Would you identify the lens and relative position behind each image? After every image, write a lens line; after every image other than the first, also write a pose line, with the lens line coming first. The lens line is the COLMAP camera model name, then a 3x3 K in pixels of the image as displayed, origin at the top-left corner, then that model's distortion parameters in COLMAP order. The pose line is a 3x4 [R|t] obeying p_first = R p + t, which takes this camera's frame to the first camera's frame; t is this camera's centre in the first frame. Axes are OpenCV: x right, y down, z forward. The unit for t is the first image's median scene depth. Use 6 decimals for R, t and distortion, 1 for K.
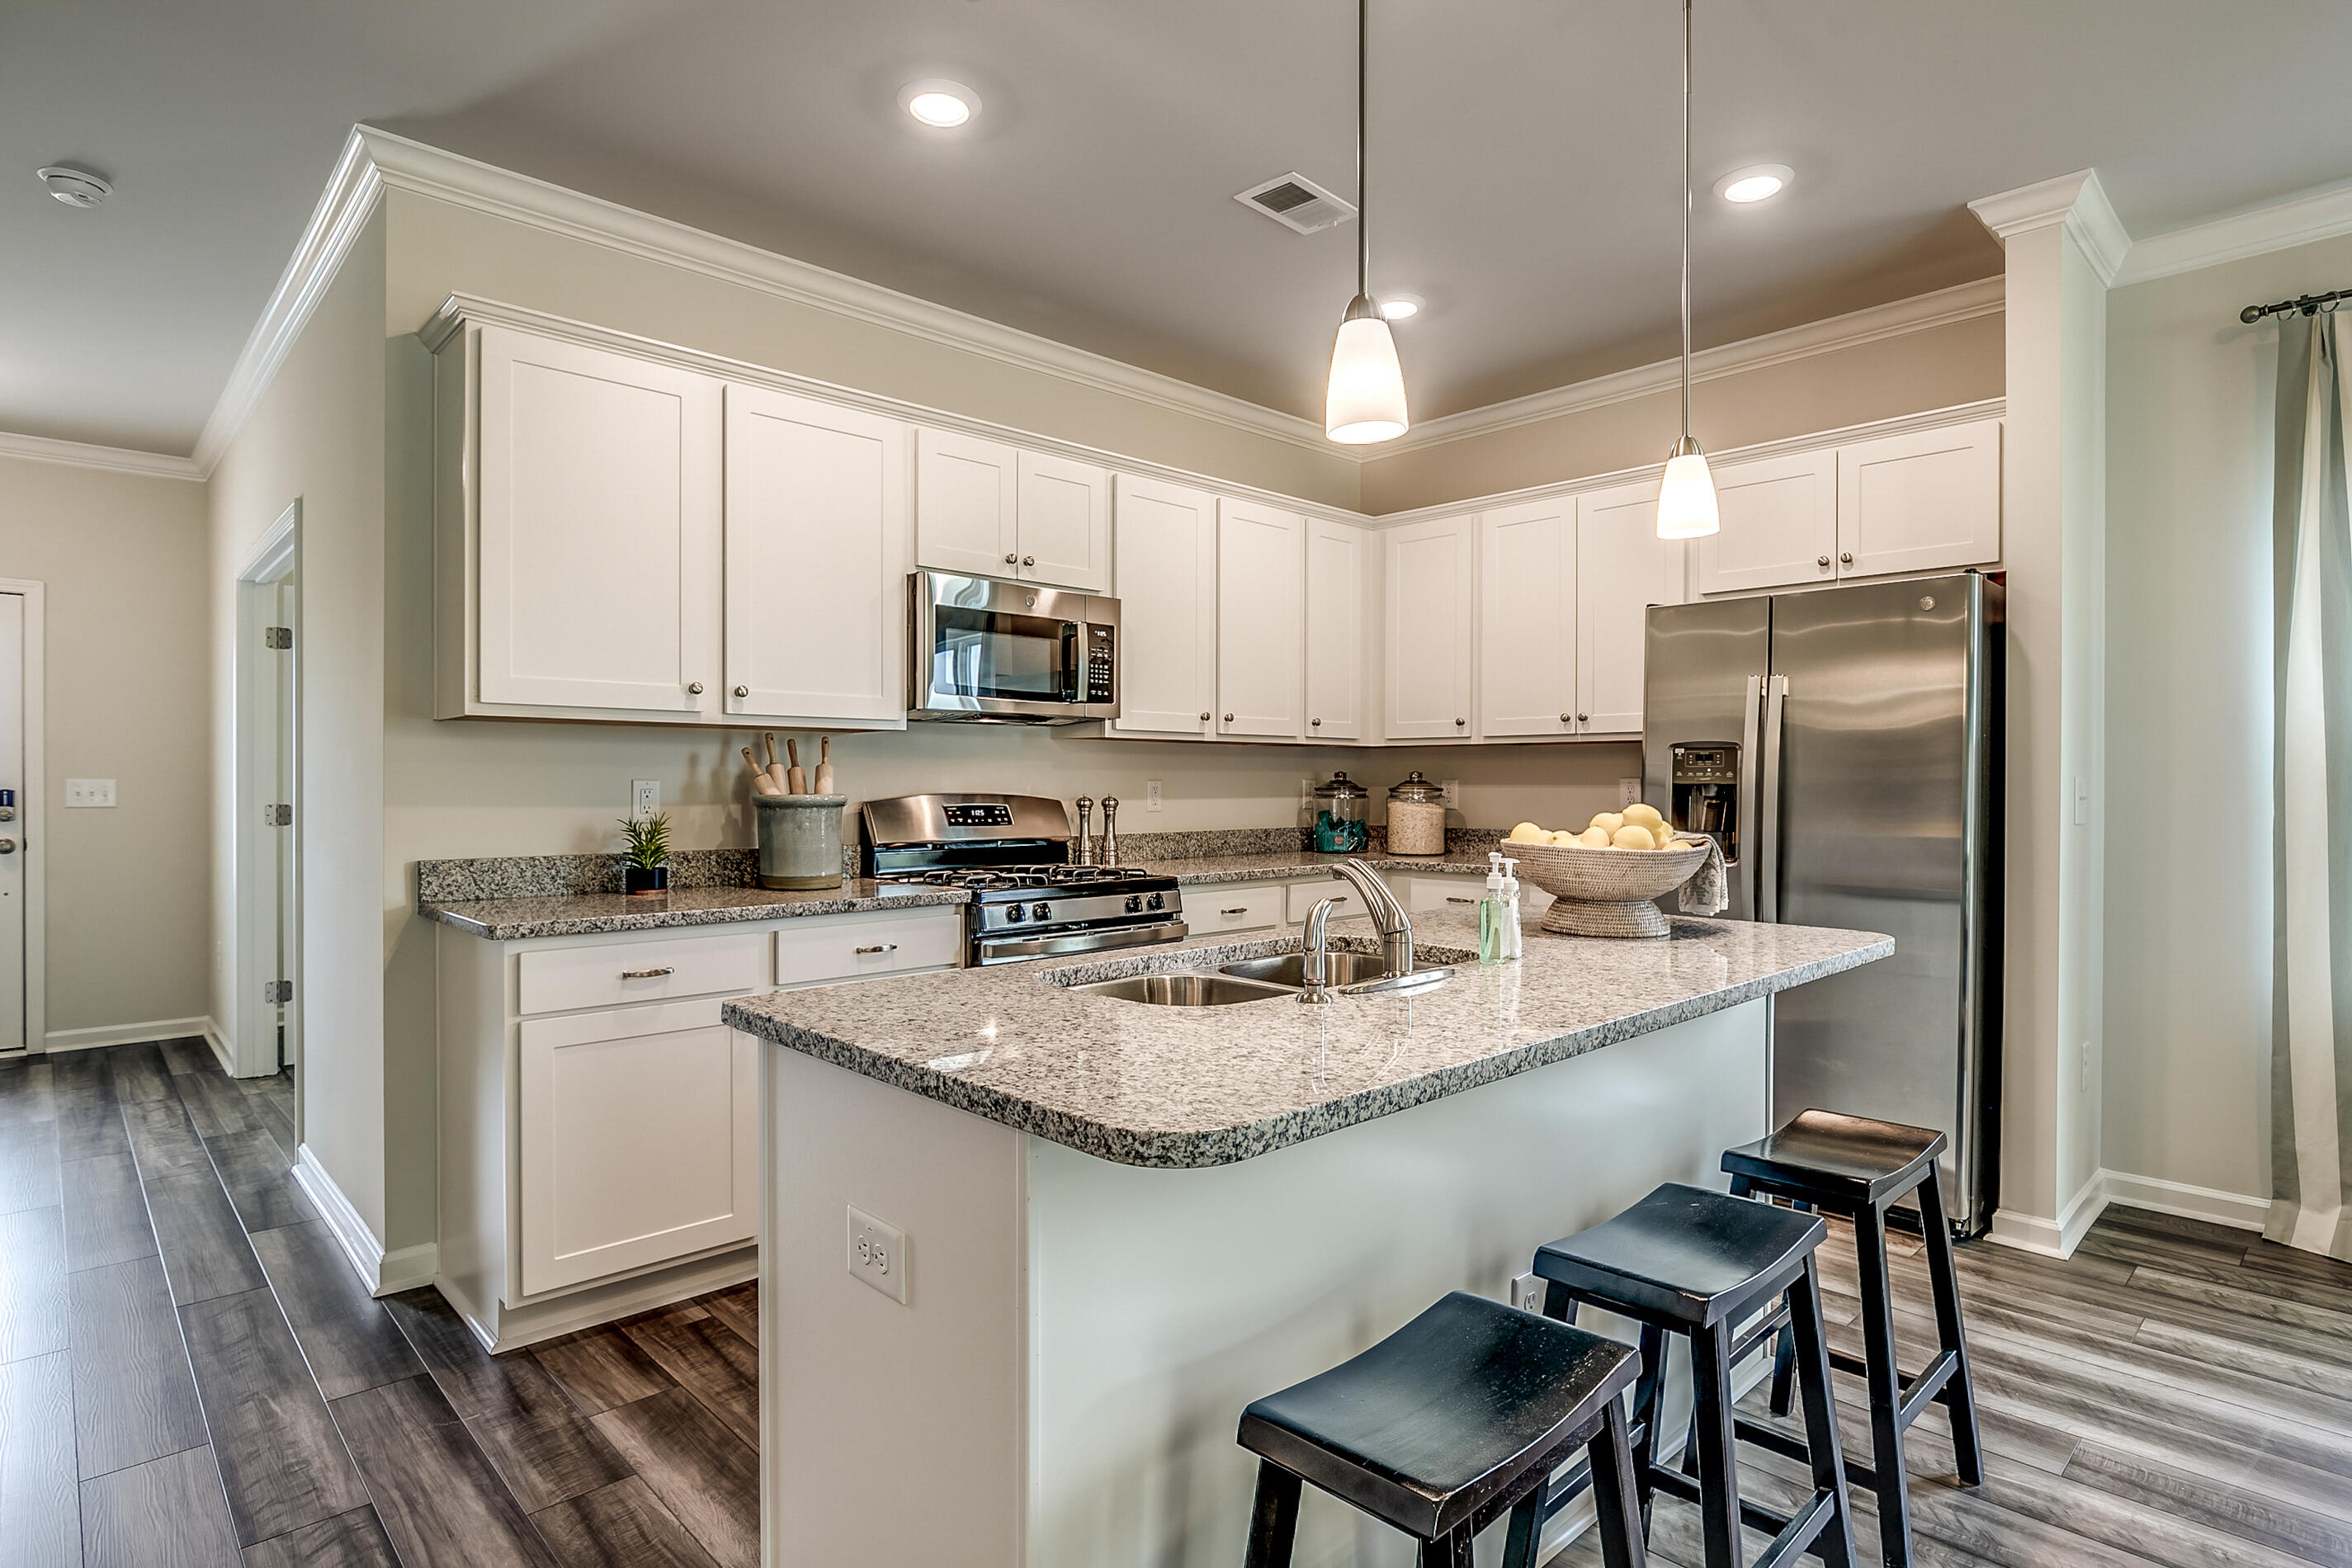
lens RADIAL K [[1200.9, 0, 1178.5], [0, 1200.9, 788.0], [0, 0, 1]] dist [-0.014479, -0.000073]
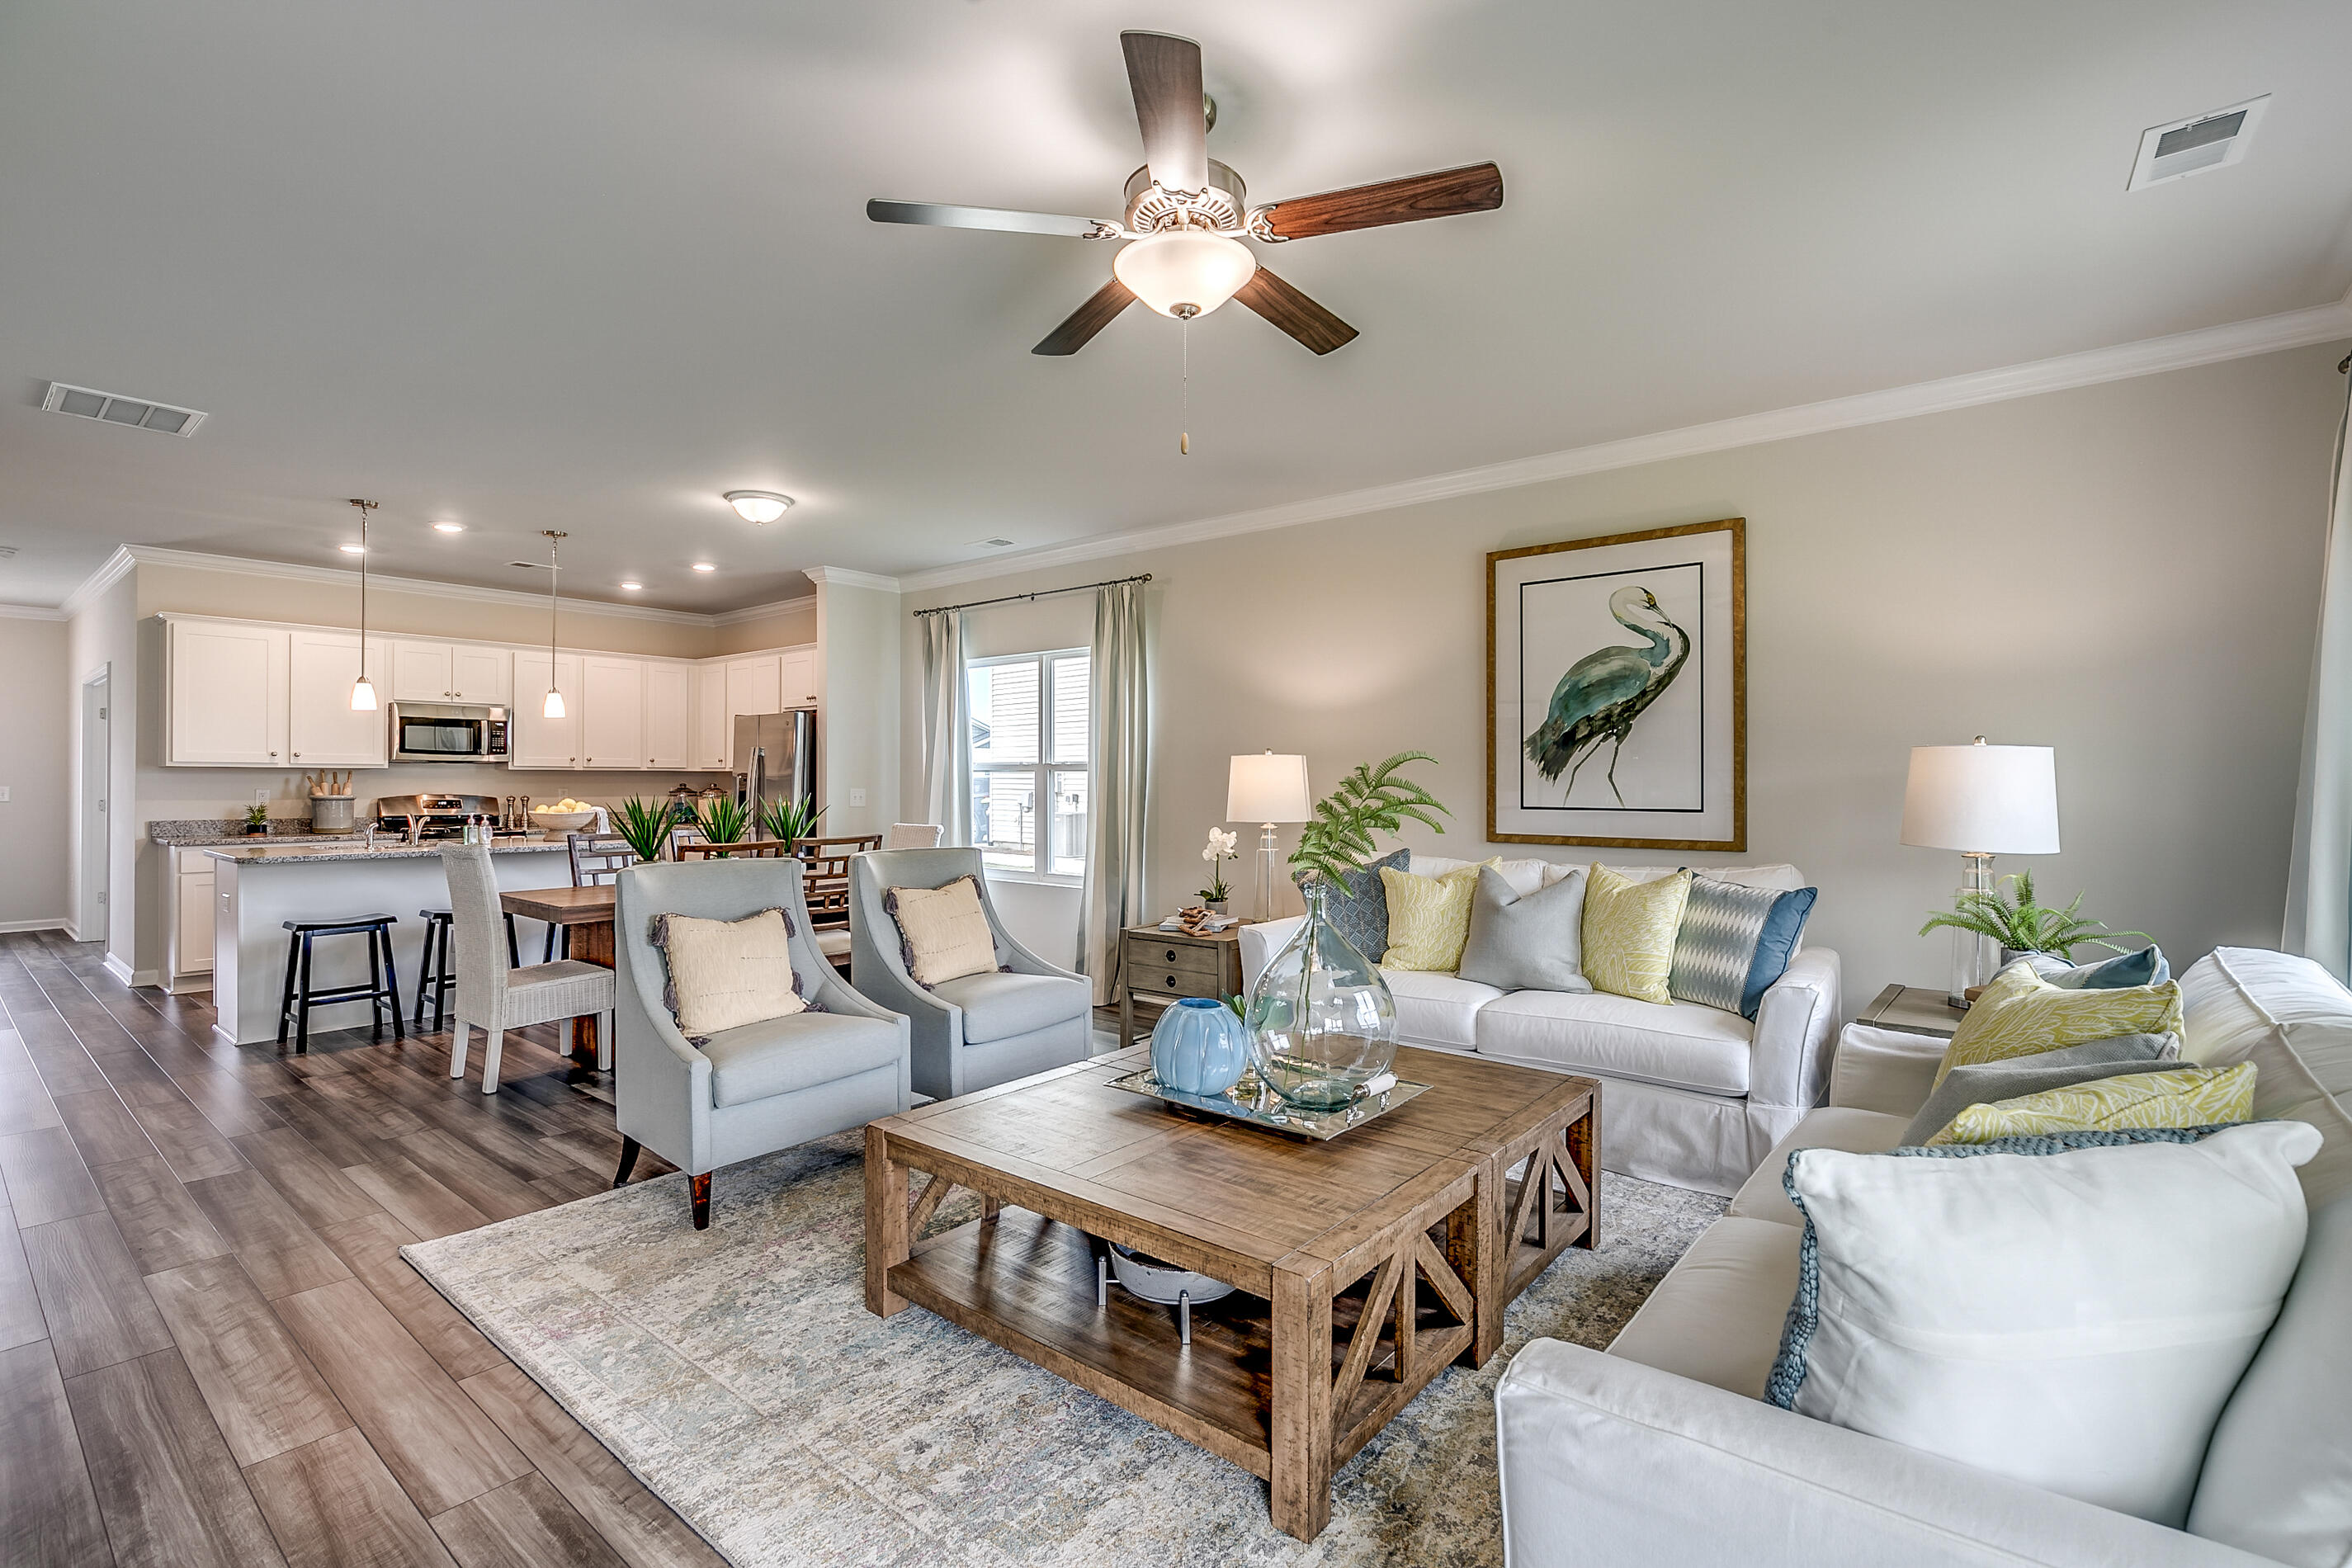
lens RADIAL K [[1076.6, 0, 1169.5], [0, 1076.6, 781.2], [0, 0, 1]] dist [0.002177, 0.000286]
pose [[0.994796, -0.000767, 0.101880, 1.135320], [0.001379, 0.999981, -0.005935, -0.007705], [-0.101873, 0.006045, 0.994779, -1.333818]]
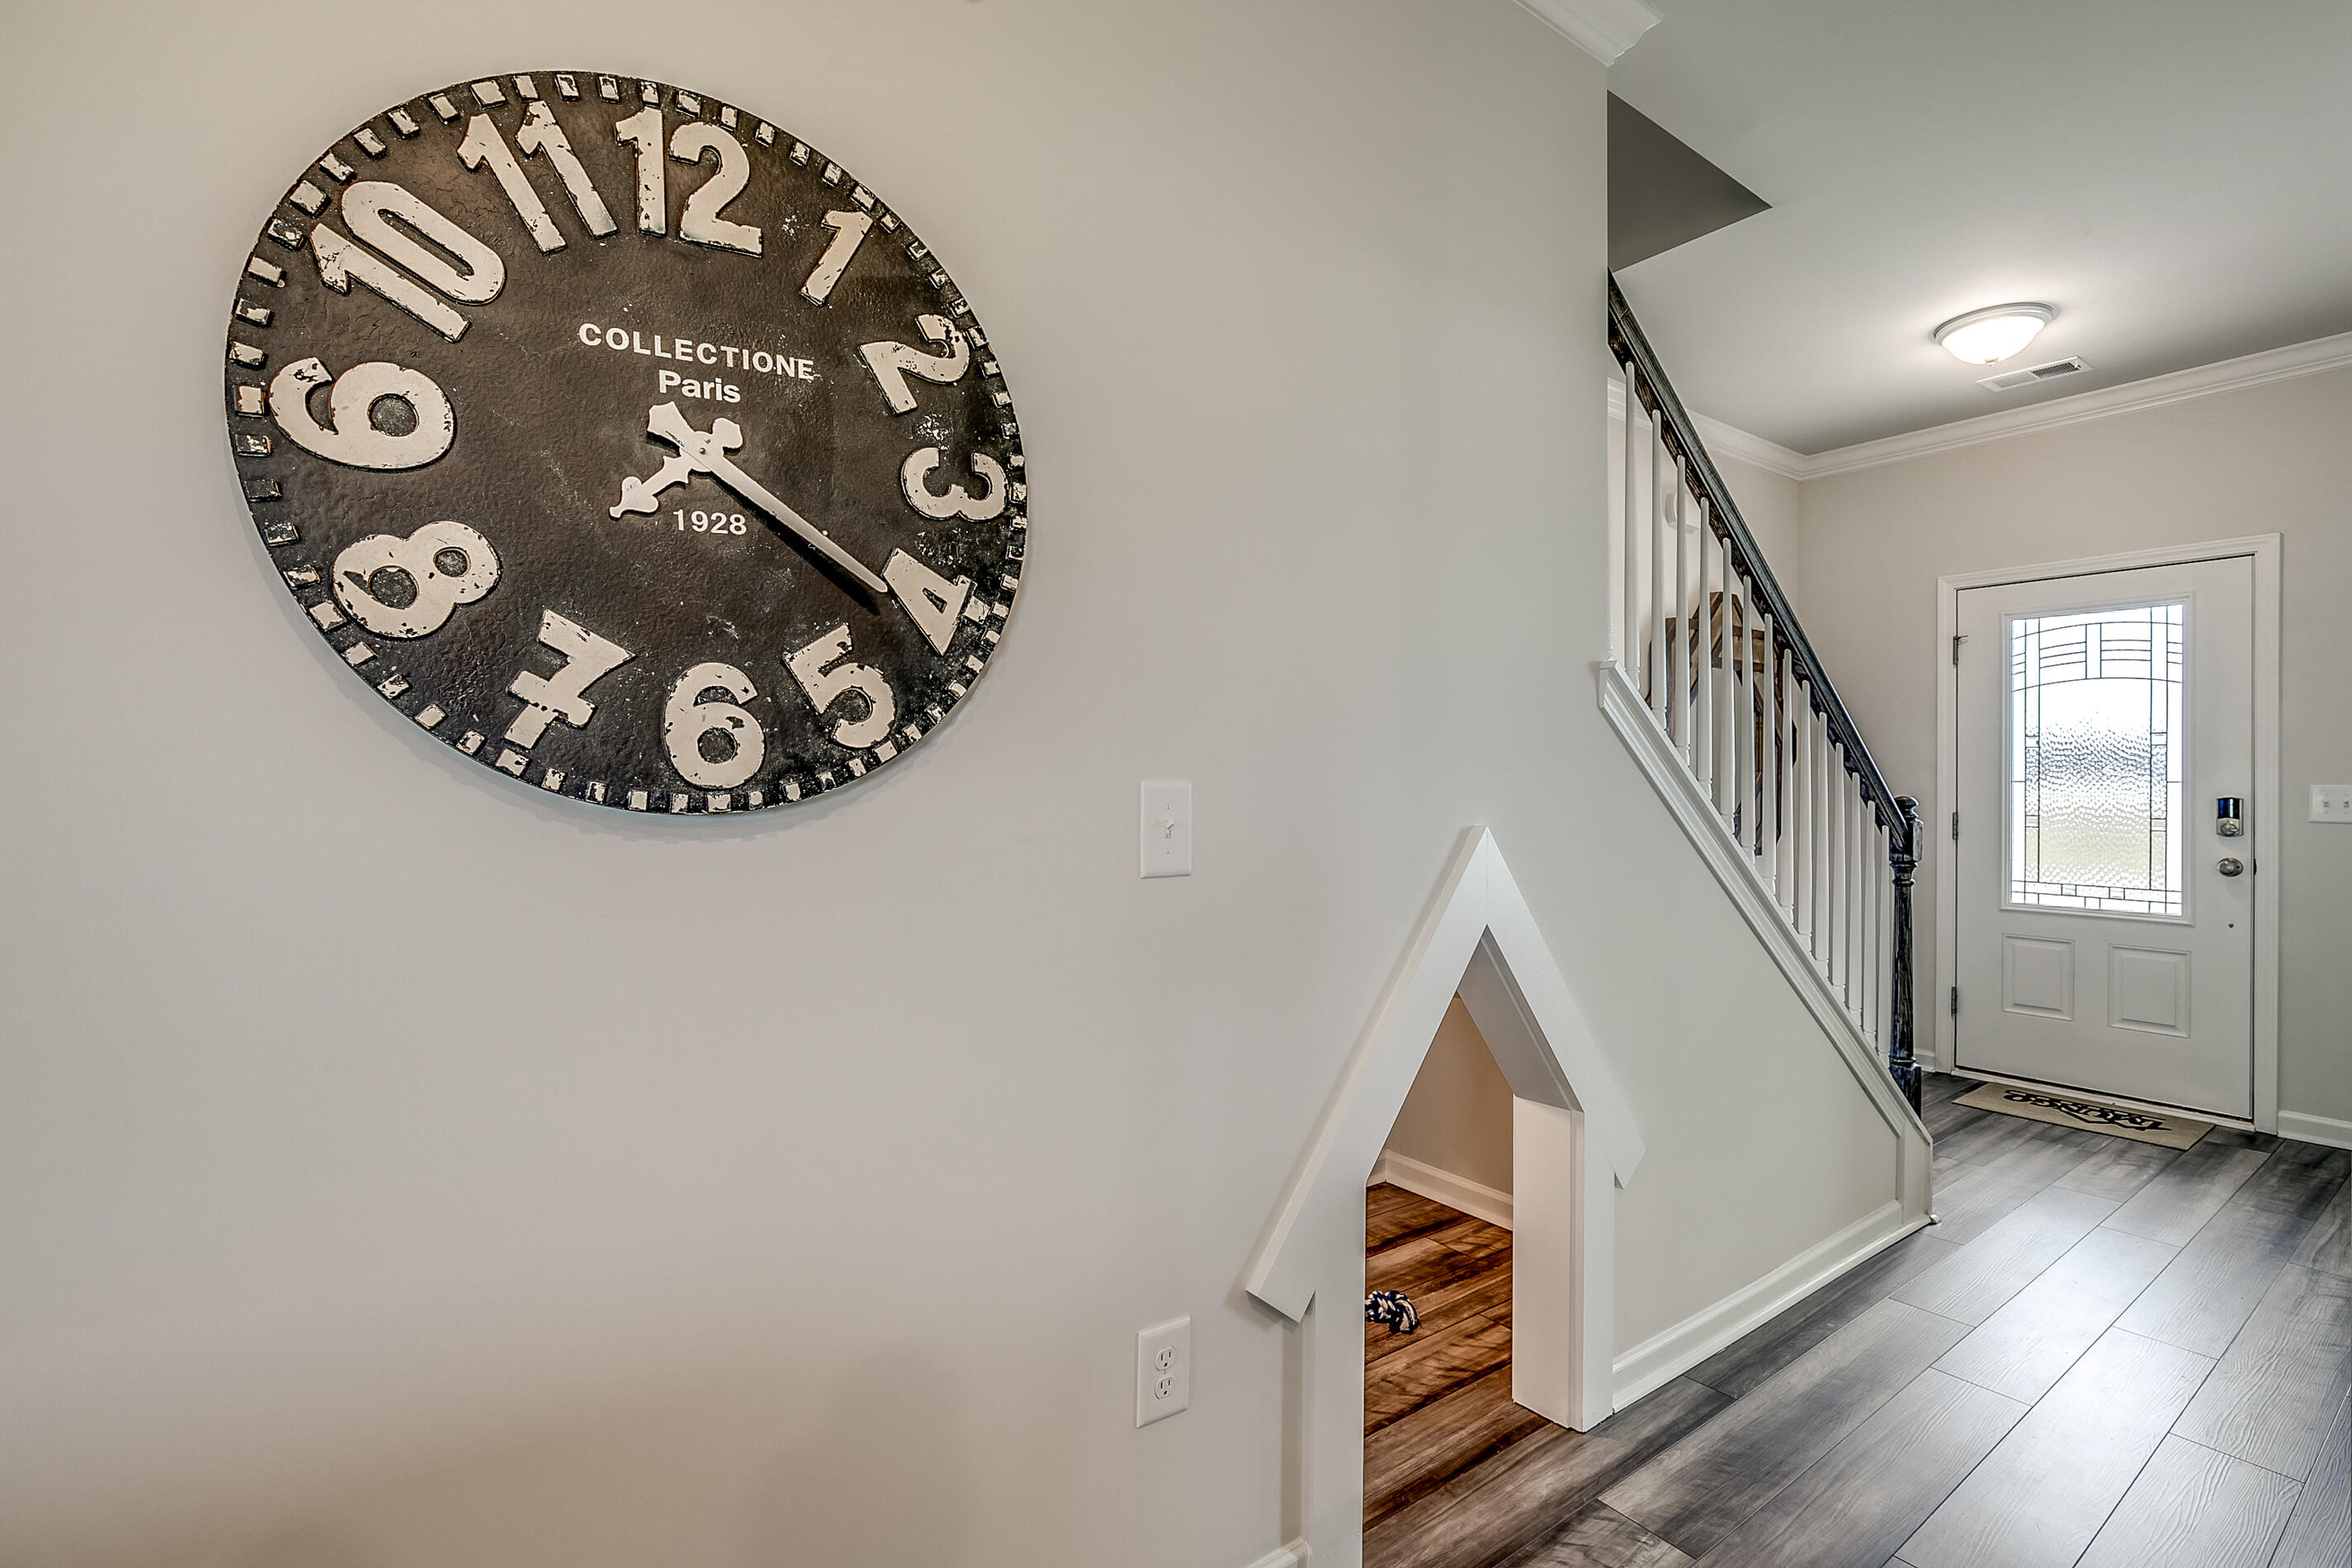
lens RADIAL K [[1076.6, 0, 1174.7], [0, 1076.6, 789.0], [0, 0, 1]] dist [0.002177, 0.000286]
pose [[-0.133656, -0.000188, -0.991028, -0.220248], [-0.009478, 0.999954, 0.001088, 0.002164], [0.990983, 0.009538, -0.133651, 0.531865]]
